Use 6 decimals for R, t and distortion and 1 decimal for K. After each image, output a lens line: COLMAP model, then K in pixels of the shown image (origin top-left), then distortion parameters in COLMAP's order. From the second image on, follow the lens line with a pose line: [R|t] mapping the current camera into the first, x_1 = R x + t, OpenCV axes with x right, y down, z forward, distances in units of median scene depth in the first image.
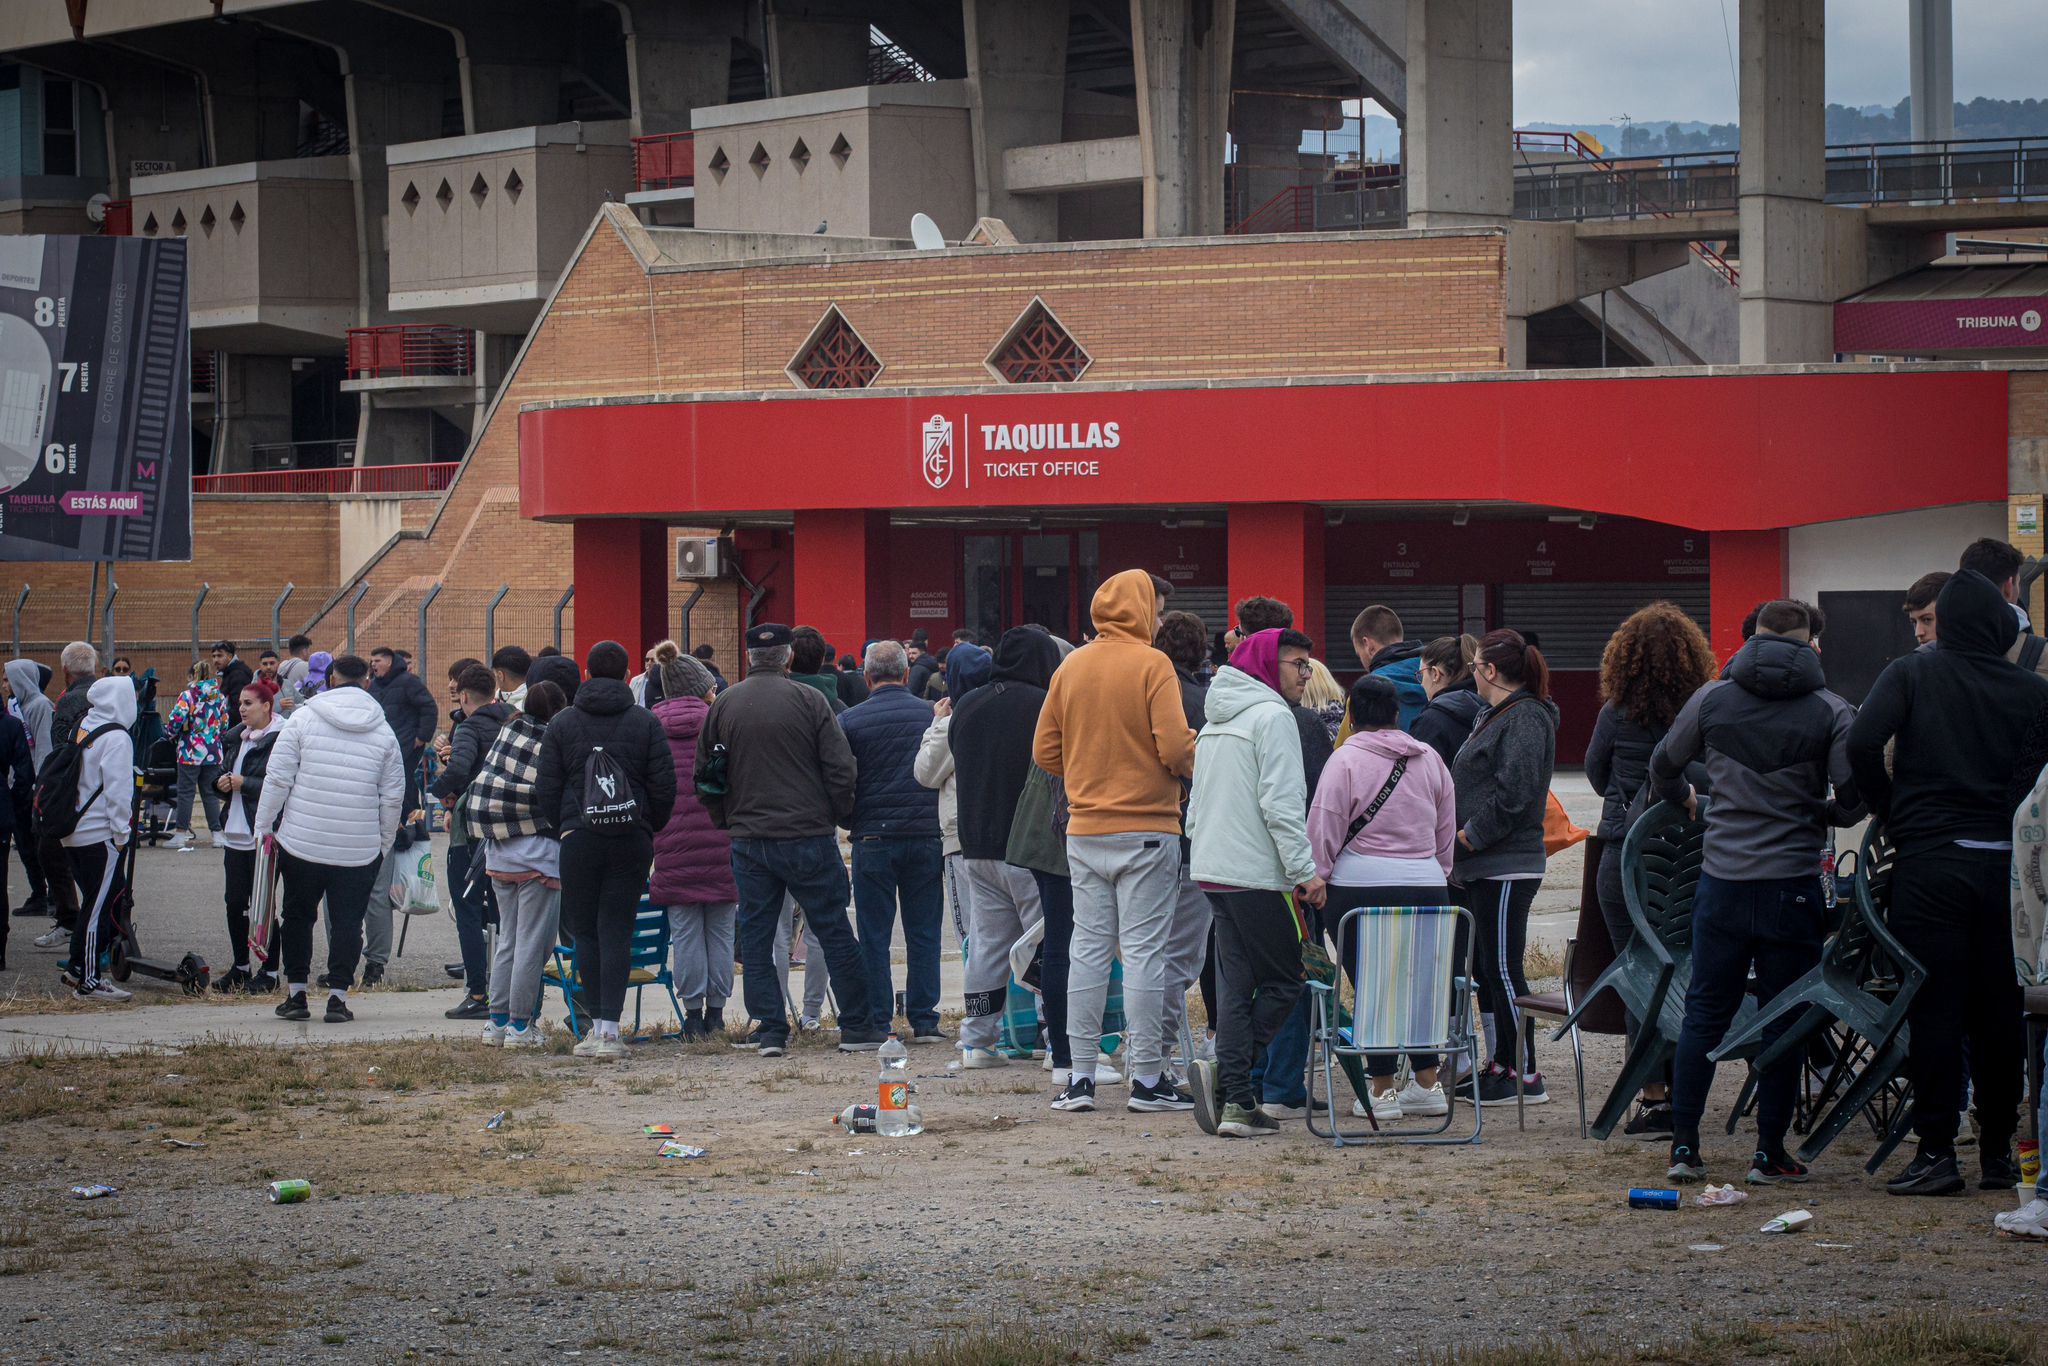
lens RADIAL K [[6893.2, 0, 1024.0], [0, 6893.2, 683.0], [0, 0, 1]] dist [0.194137, 0.420001]
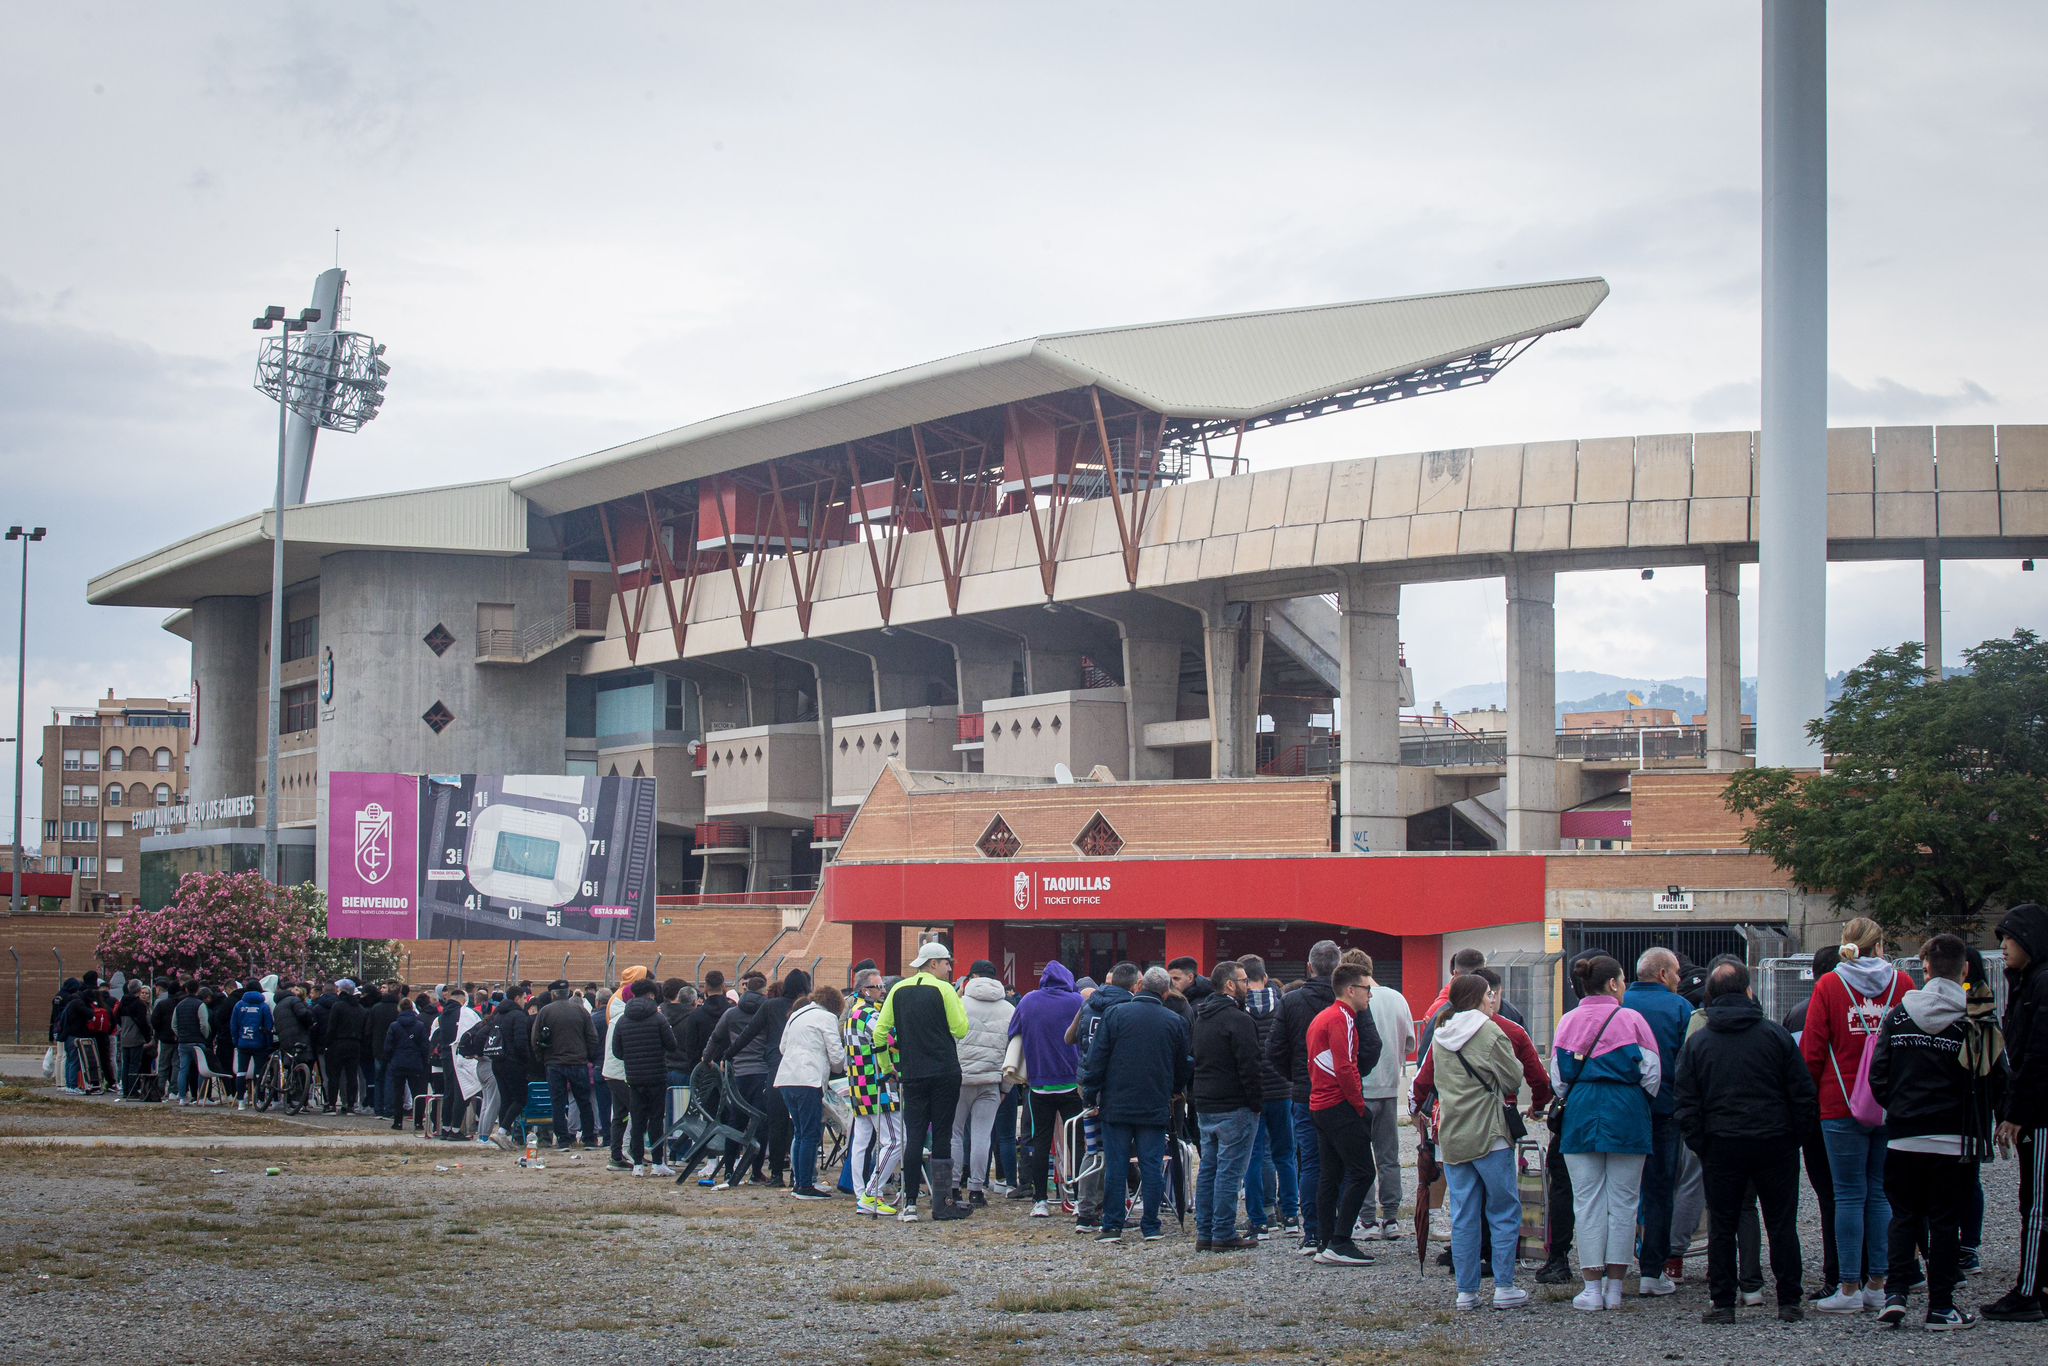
lens RADIAL K [[4172.2, 0, 1024.0], [0, 4172.2, 683.0], [0, 0, 1]] dist [-0.404341, 0.207500]
pose [[0.996109, 0.005801, -0.087942, 0.071822], [-0.012665, 0.996897, -0.077697, -0.000394], [0.087218, 0.078508, 0.993091, -0.139645]]
